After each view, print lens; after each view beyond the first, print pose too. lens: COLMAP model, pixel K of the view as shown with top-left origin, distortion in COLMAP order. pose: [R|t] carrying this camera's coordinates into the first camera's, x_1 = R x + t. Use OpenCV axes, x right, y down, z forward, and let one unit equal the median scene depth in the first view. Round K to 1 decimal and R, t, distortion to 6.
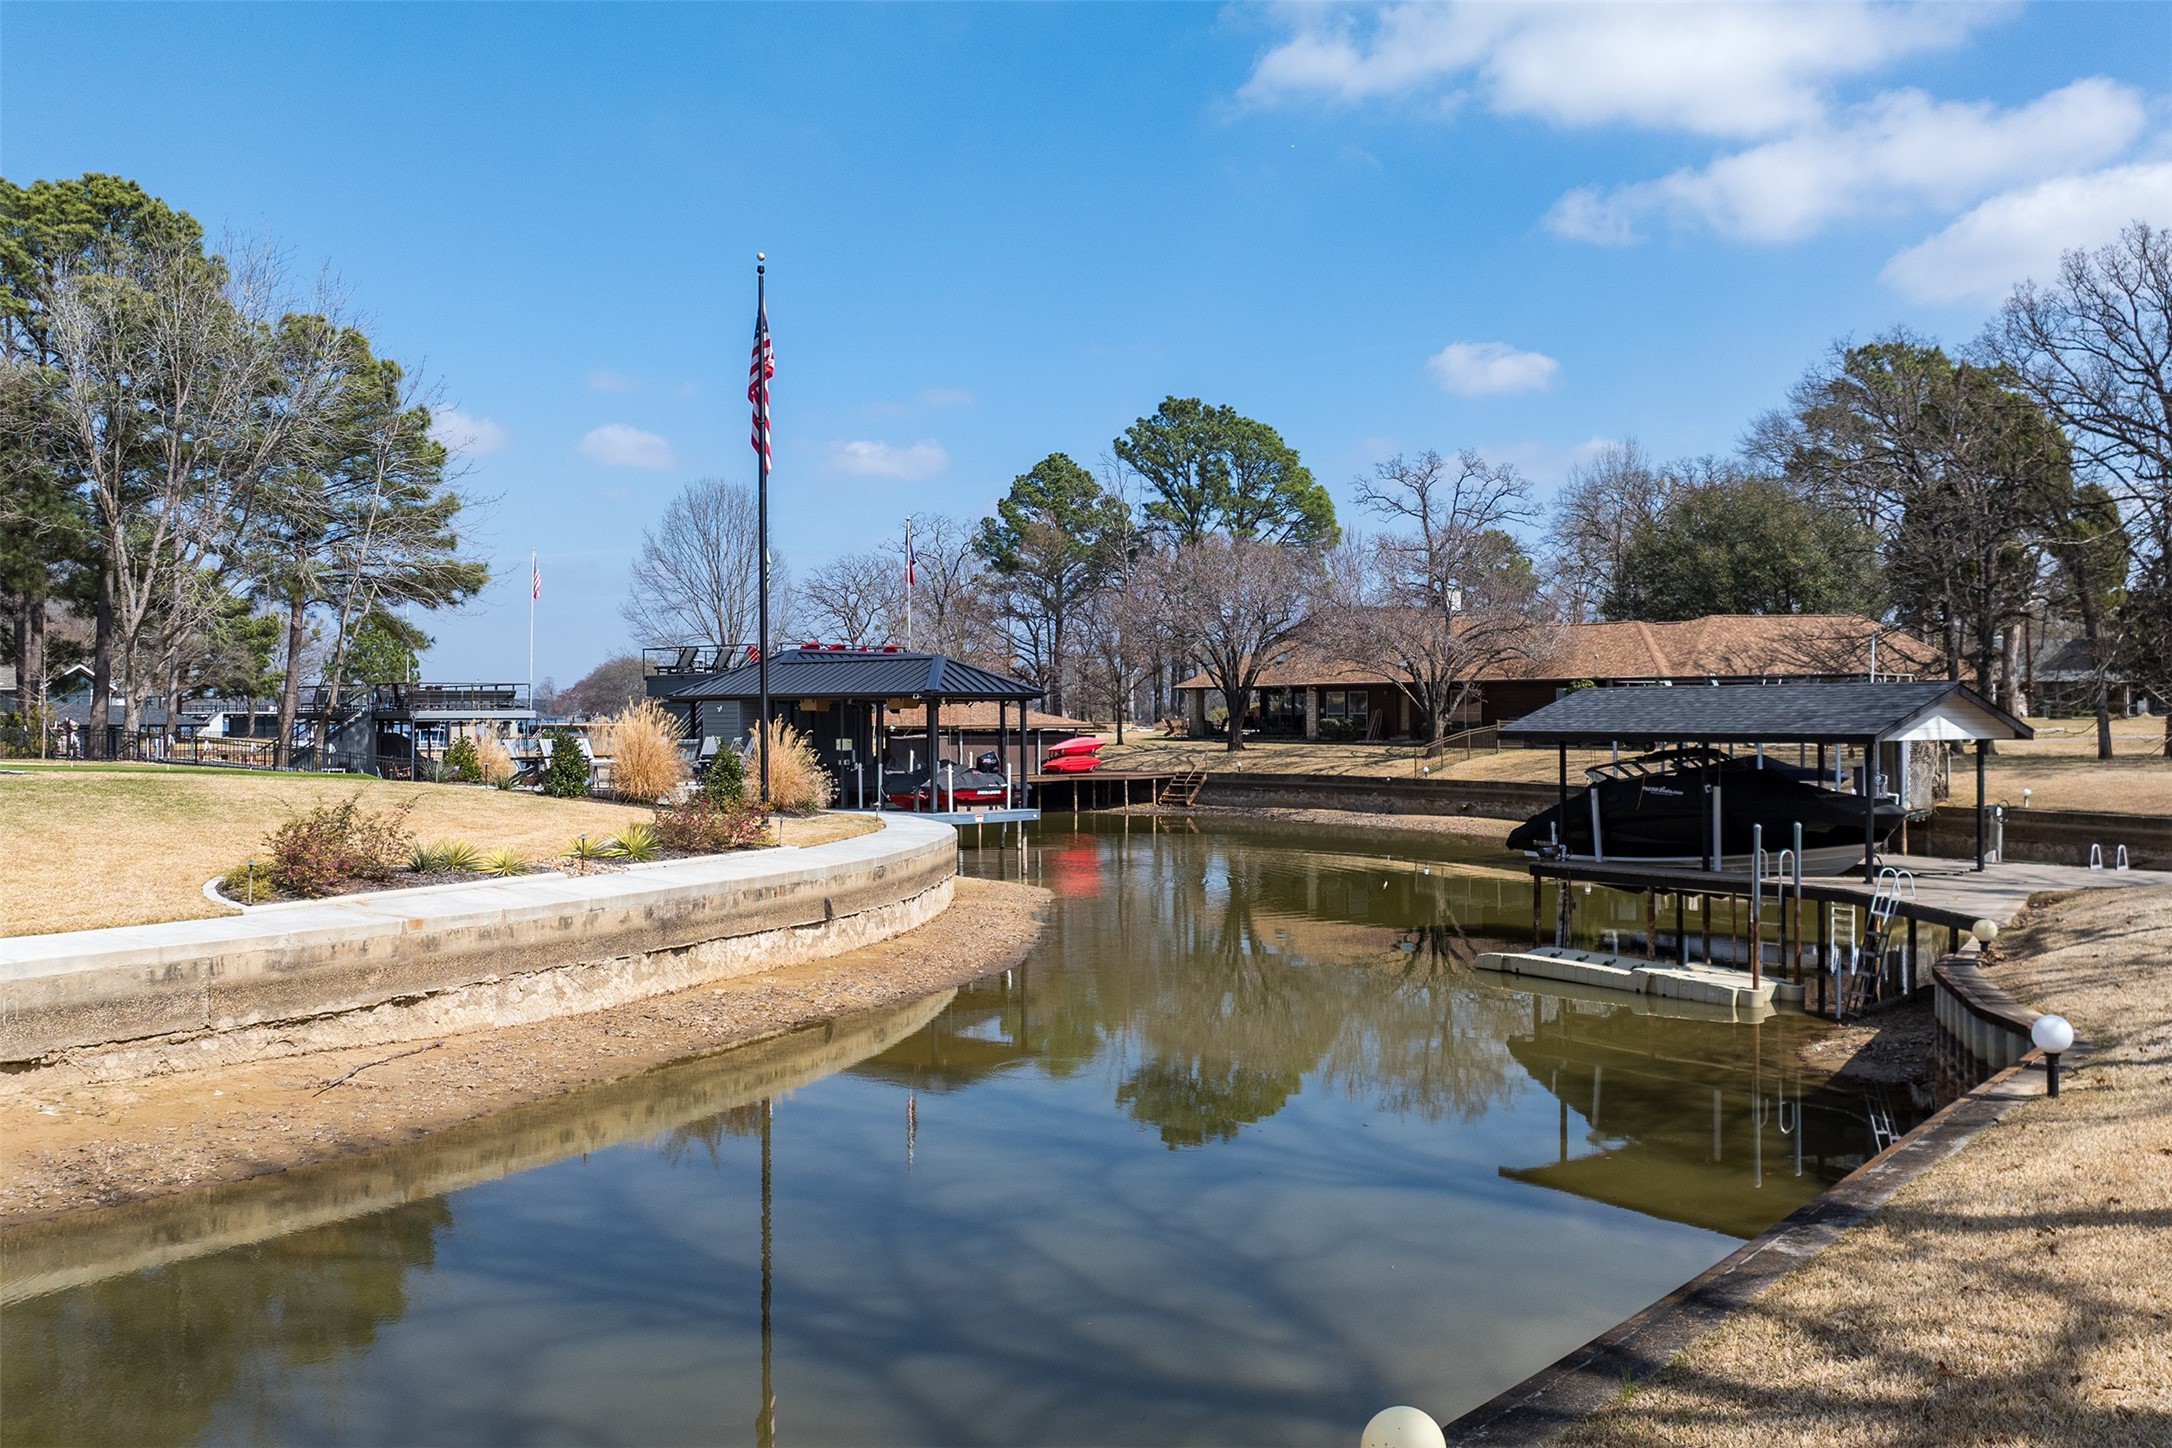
lens RADIAL K [[1792.7, 0, 1054.5], [0, 1792.7, 675.3], [0, 0, 1]] dist [-0.013140, -0.049128]
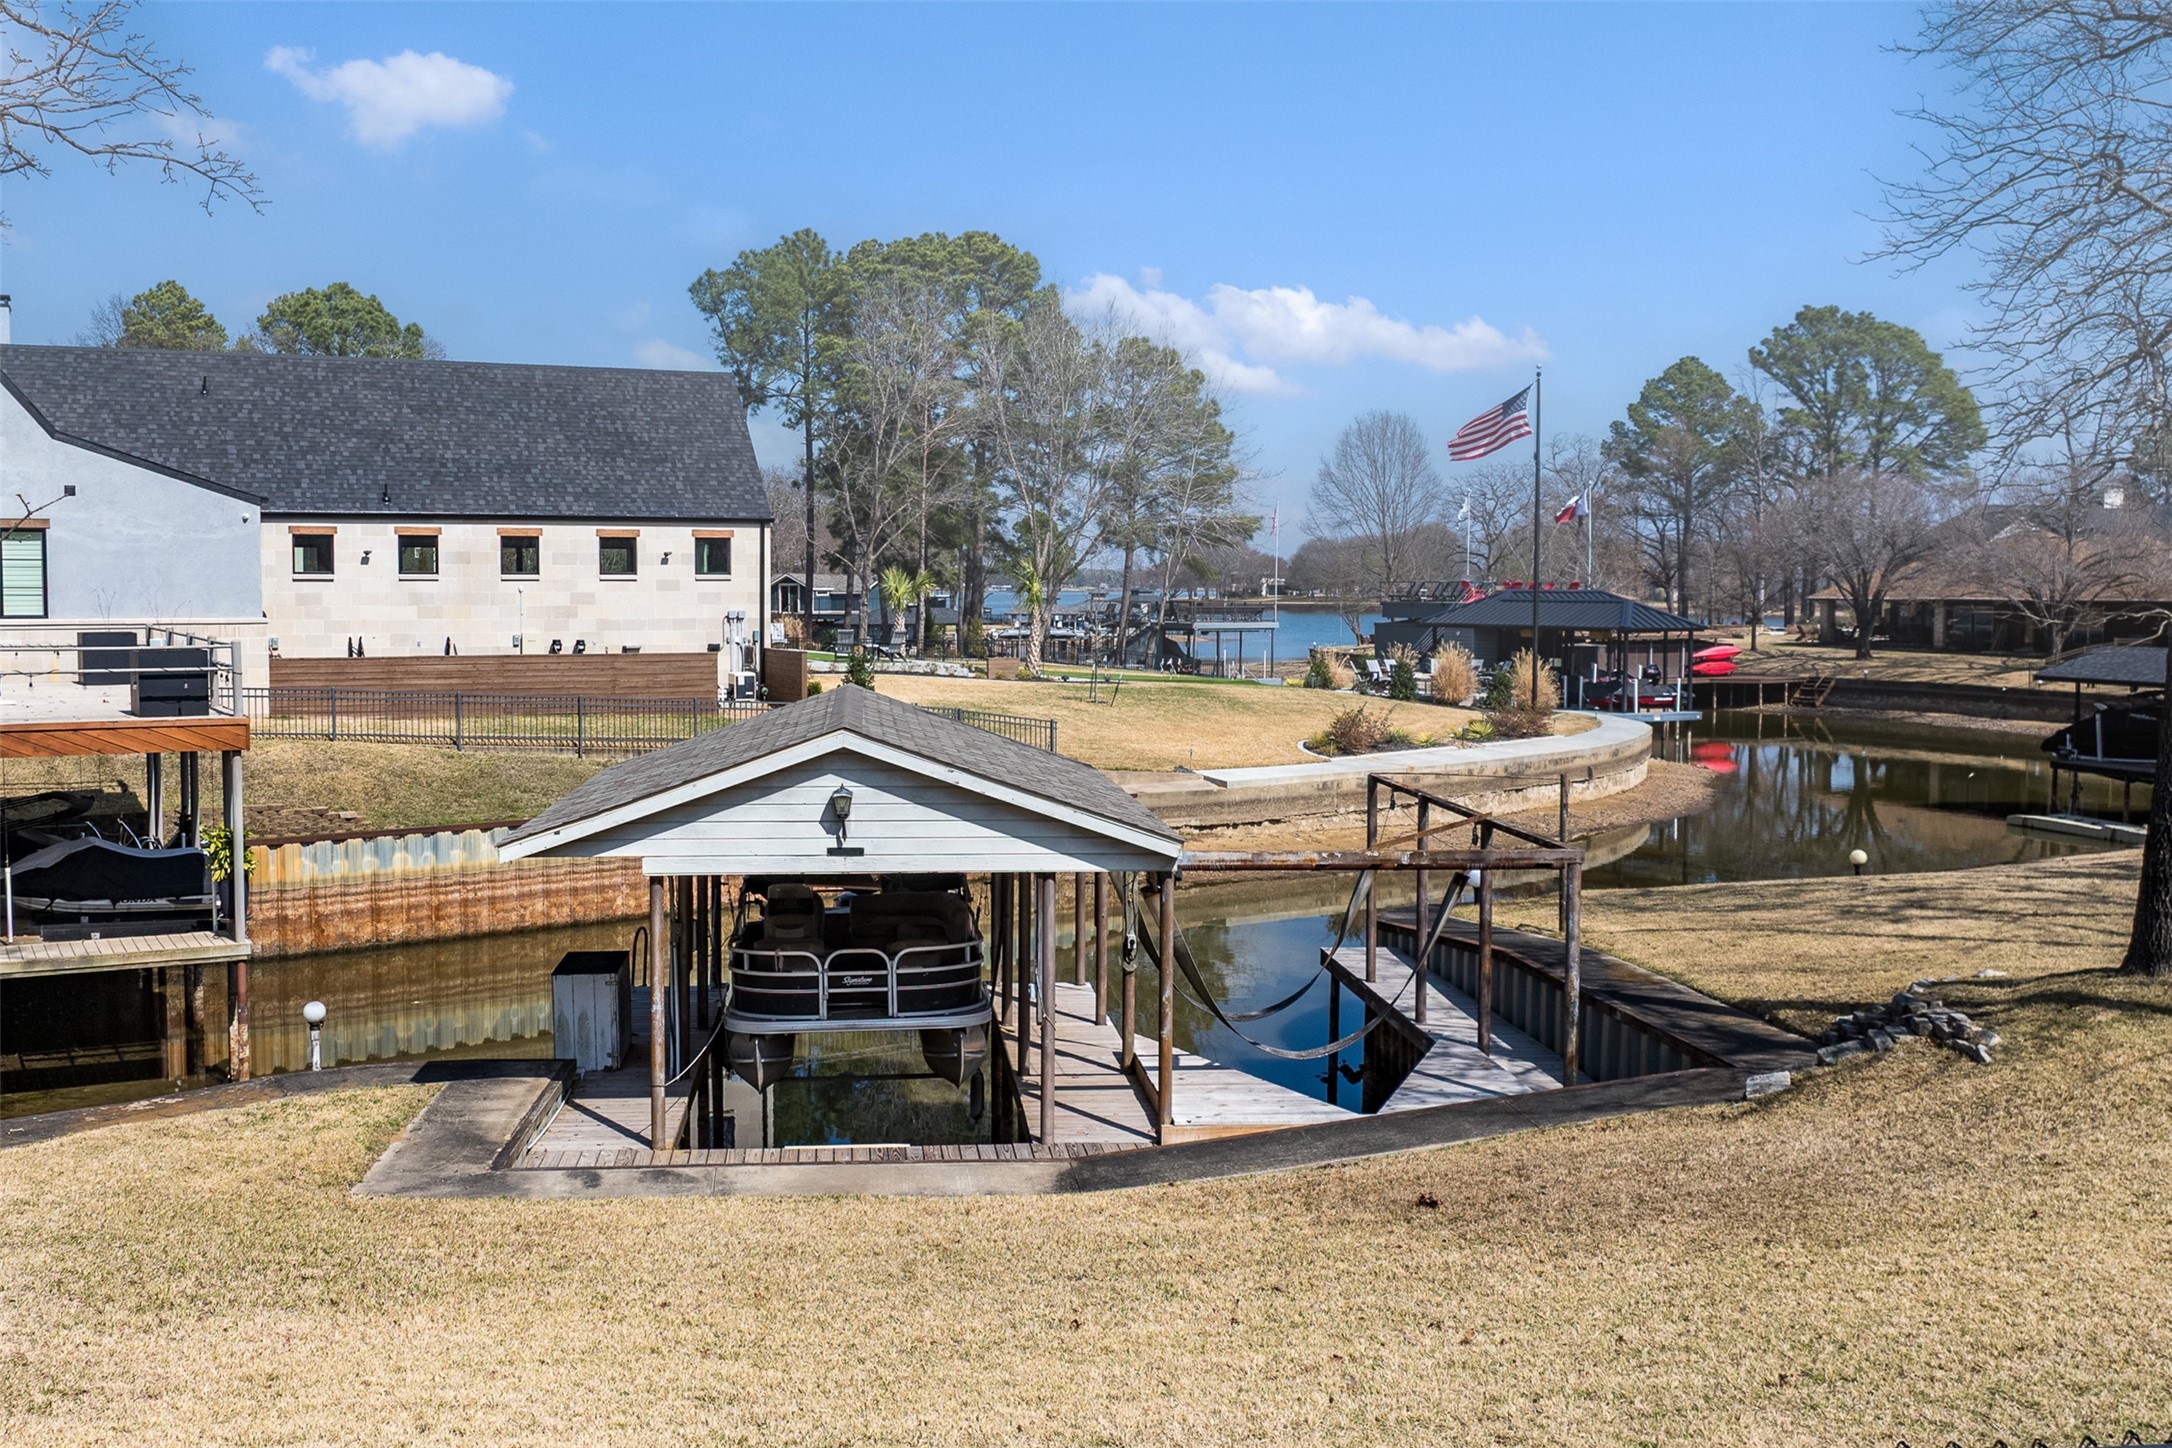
lens RADIAL K [[1792.7, 0, 1054.5], [0, 1792.7, 675.3], [0, 0, 1]] dist [-0.013140, -0.049128]
pose [[0.946002, 0.020054, -0.323541, -0.016169], [0.001375, 0.997827, 0.065869, -0.020786], [0.324159, -0.062757, 0.943919, -0.213075]]
